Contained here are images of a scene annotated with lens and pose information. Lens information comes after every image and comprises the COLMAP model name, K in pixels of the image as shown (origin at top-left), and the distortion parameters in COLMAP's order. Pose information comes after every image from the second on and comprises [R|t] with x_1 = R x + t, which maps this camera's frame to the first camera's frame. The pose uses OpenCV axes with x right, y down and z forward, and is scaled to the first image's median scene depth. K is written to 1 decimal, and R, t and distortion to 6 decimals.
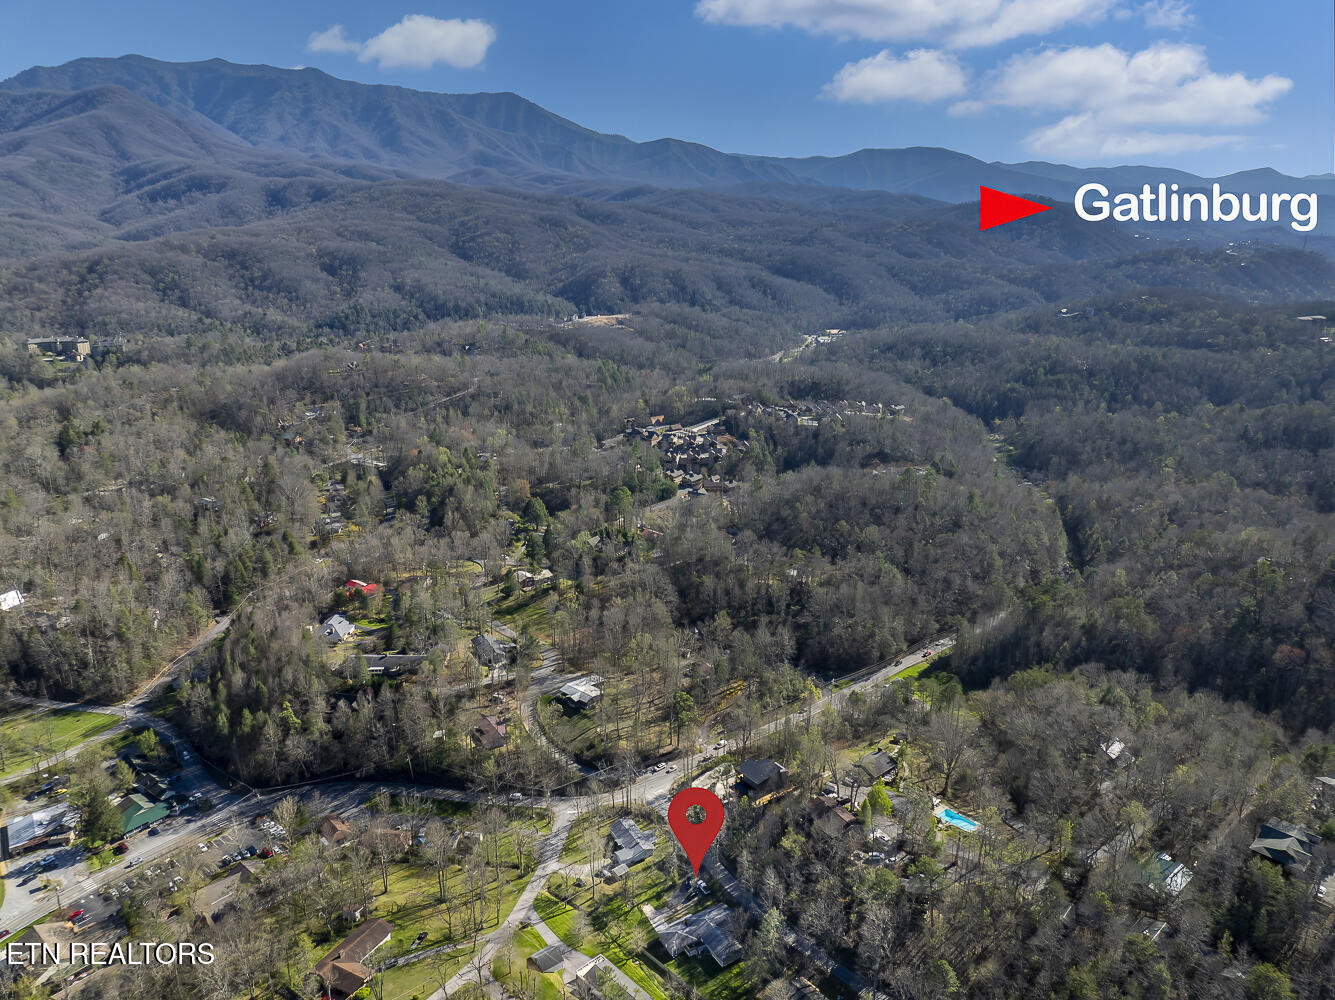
lens RADIAL K [[942.9, 0, 671.3], [0, 942.9, 499.2], [0, 0, 1]] dist [-0.038804, 0.004740]
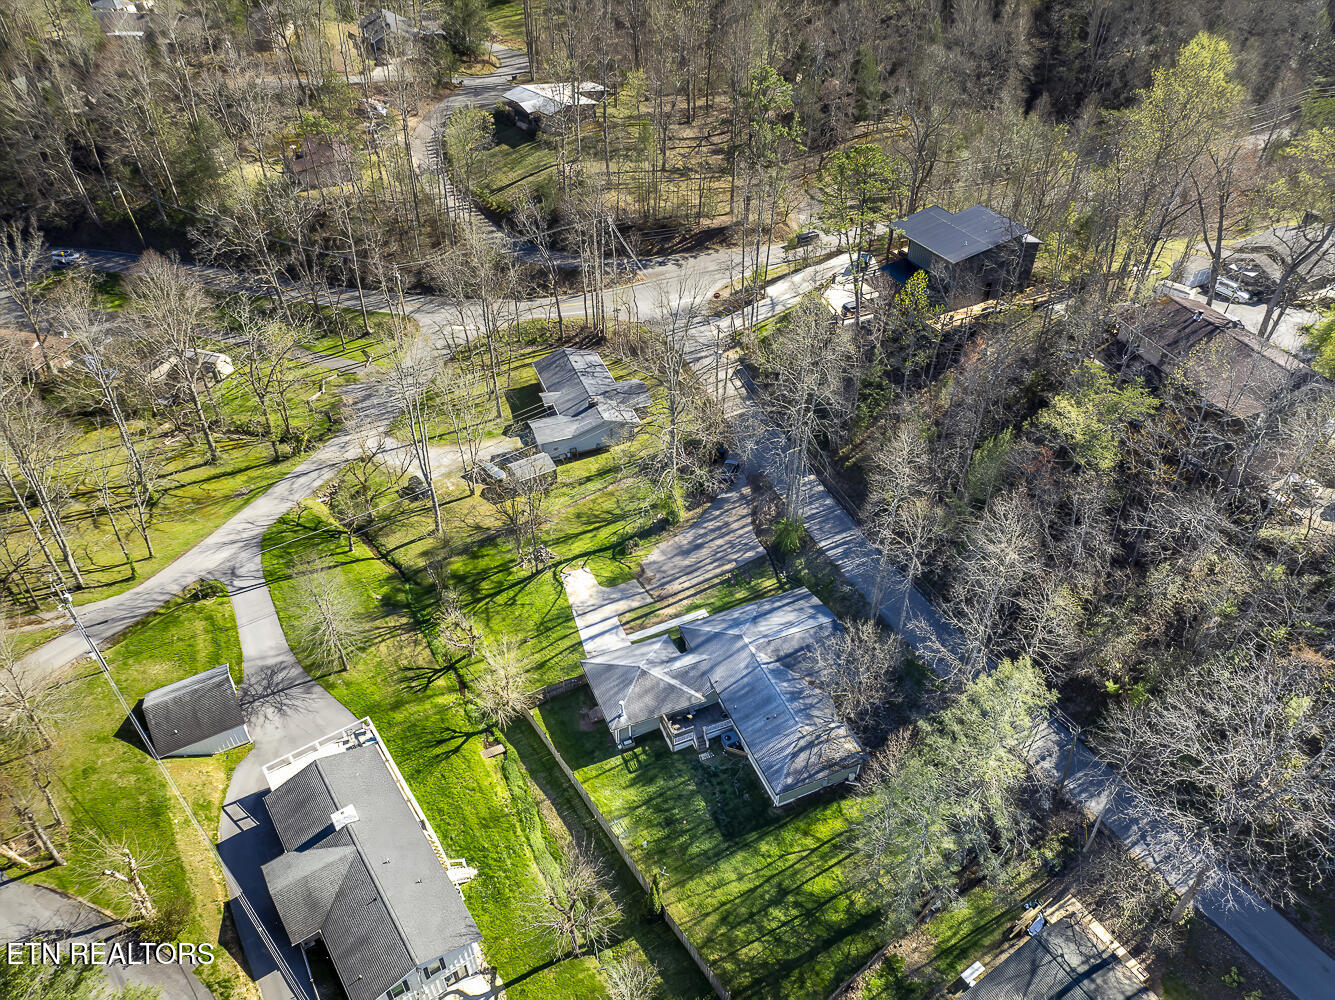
lens RADIAL K [[942.9, 0, 671.5], [0, 942.9, 493.9], [0, 0, 1]] dist [-0.038804, 0.004740]
pose [[0.988864, 0.095801, -0.113891, 0.025922], [-0.048138, 0.930022, 0.364338, 0.175912], [0.140825, -0.354798, 0.924277, 0.434897]]
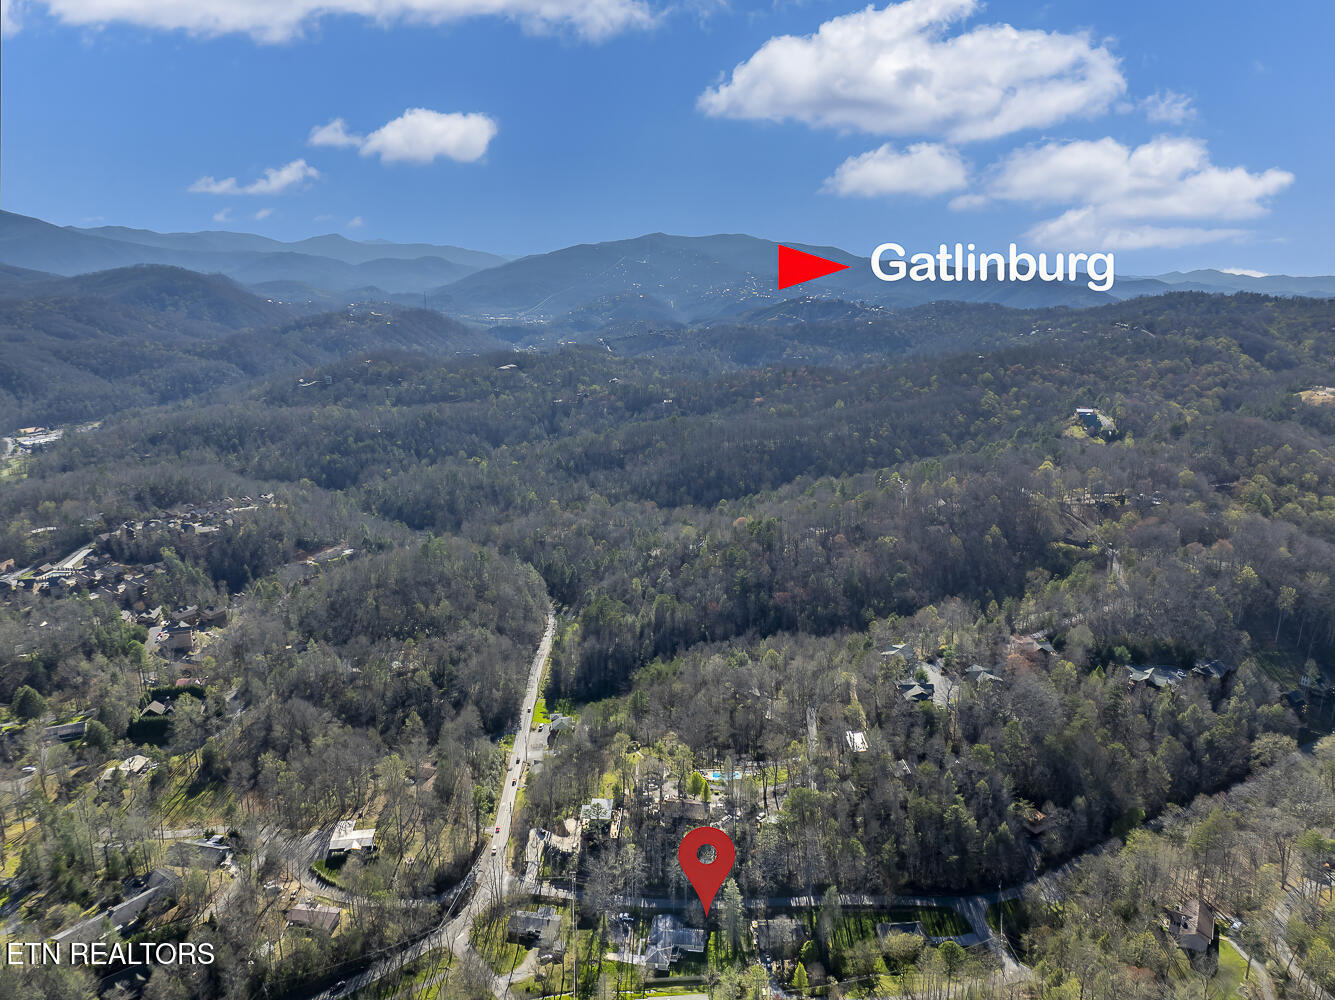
lens RADIAL K [[942.9, 0, 671.3], [0, 942.9, 490.0], [0, 0, 1]] dist [-0.038804, 0.004740]
pose [[0.627807, -0.179818, 0.757313, -0.445954], [0.233783, 0.971589, 0.036892, -0.078188], [-0.742431, 0.153886, 0.652009, 0.082890]]
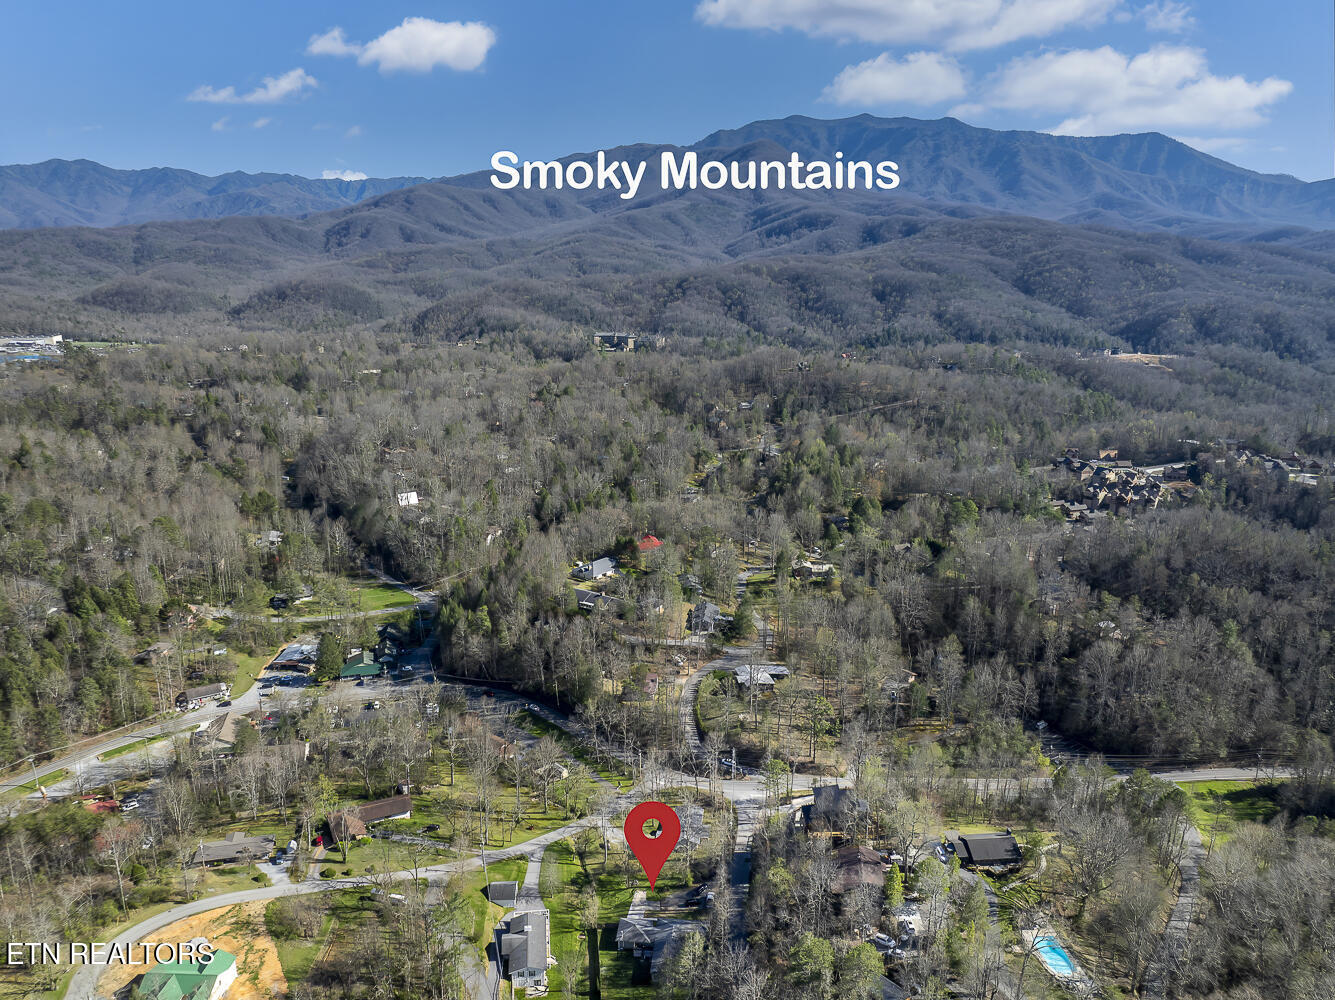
lens RADIAL K [[942.9, 0, 669.2], [0, 942.9, 500.5], [0, 0, 1]] dist [-0.038804, 0.004740]
pose [[0.807382, 0.152468, -0.569989, 0.273523], [-0.179603, 0.983701, 0.008728, 0.036103], [0.562029, 0.095325, 0.821606, 0.156152]]
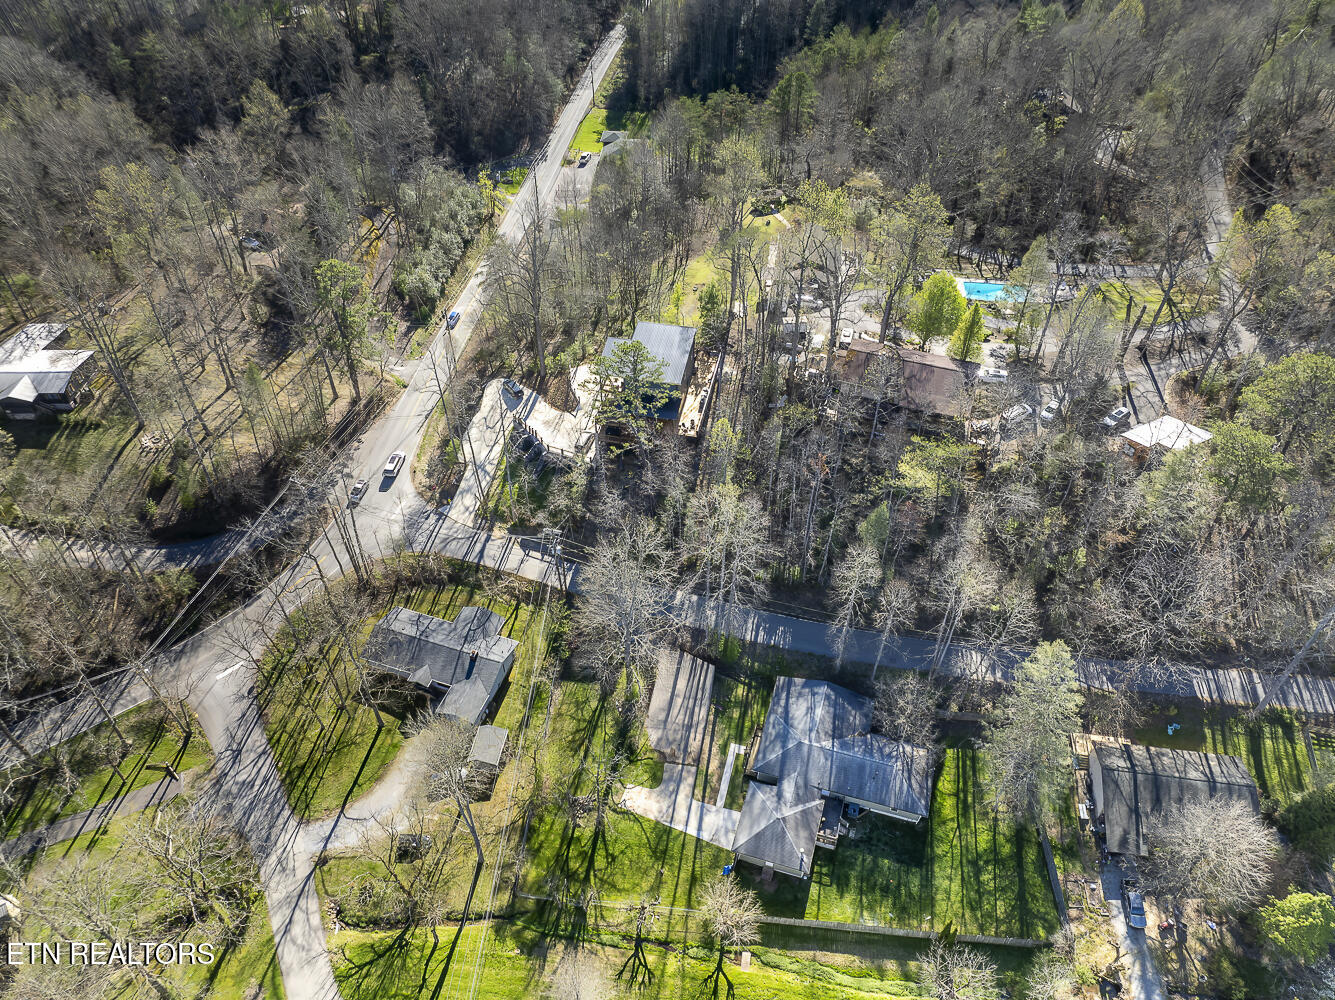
lens RADIAL K [[942.9, 0, 669.6], [0, 942.9, 502.1], [0, 0, 1]] dist [-0.038804, 0.004740]
pose [[0.748476, -0.458522, 0.479105, -0.086173], [0.199167, 0.844526, 0.497100, 0.096780], [-0.632548, -0.276645, 0.723430, 0.465670]]
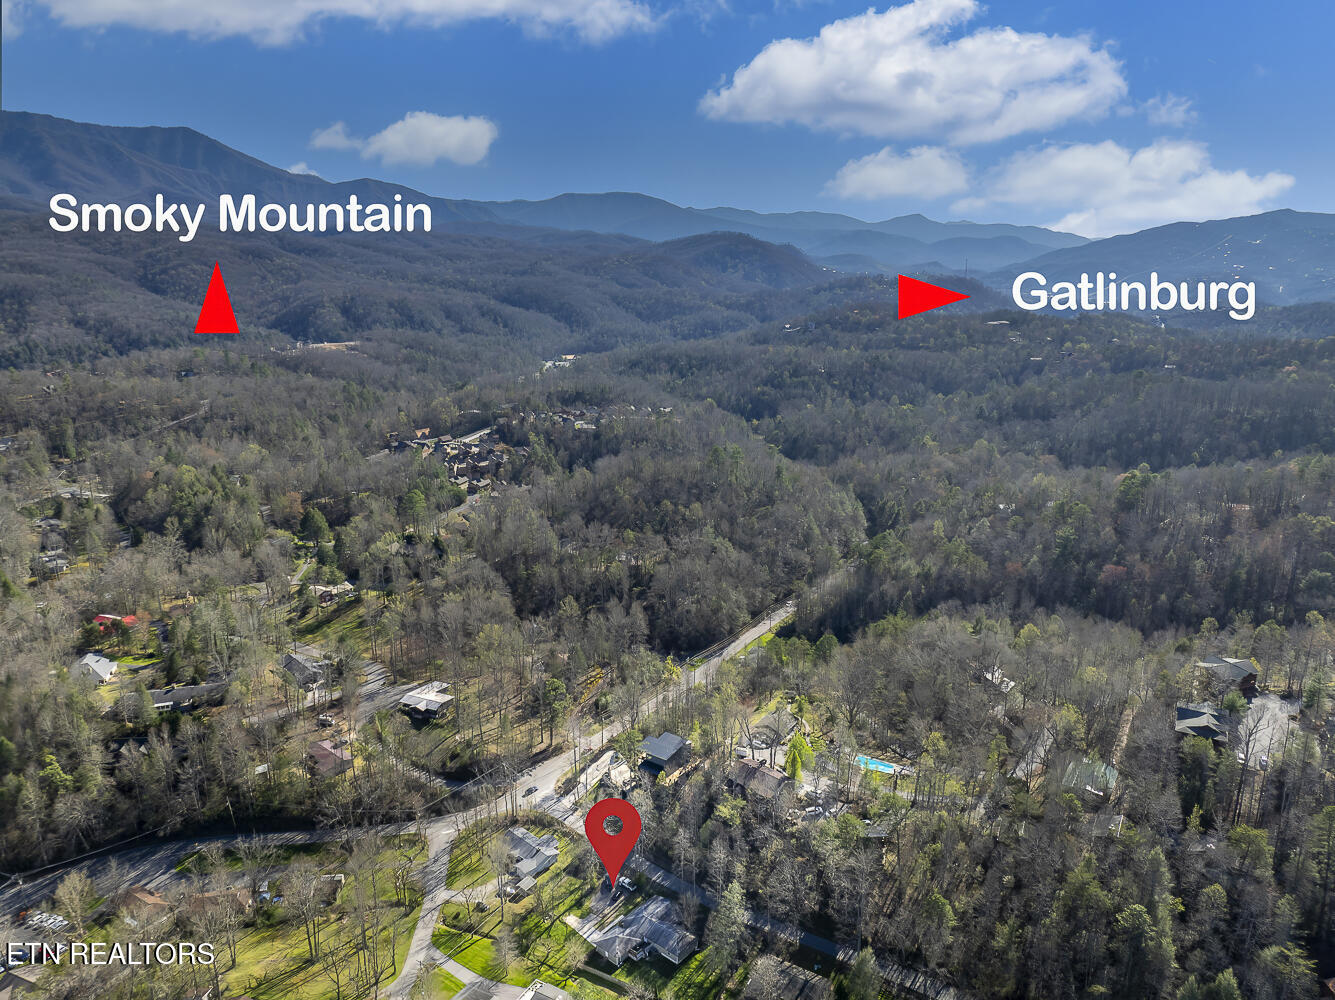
lens RADIAL K [[942.9, 0, 671.1], [0, 942.9, 497.1], [0, 0, 1]] dist [-0.038804, 0.004740]
pose [[0.954420, -0.073434, 0.289291, -0.096303], [0.087164, 0.995584, -0.034848, 0.057359], [-0.285455, 0.058476, 0.956607, 0.085561]]
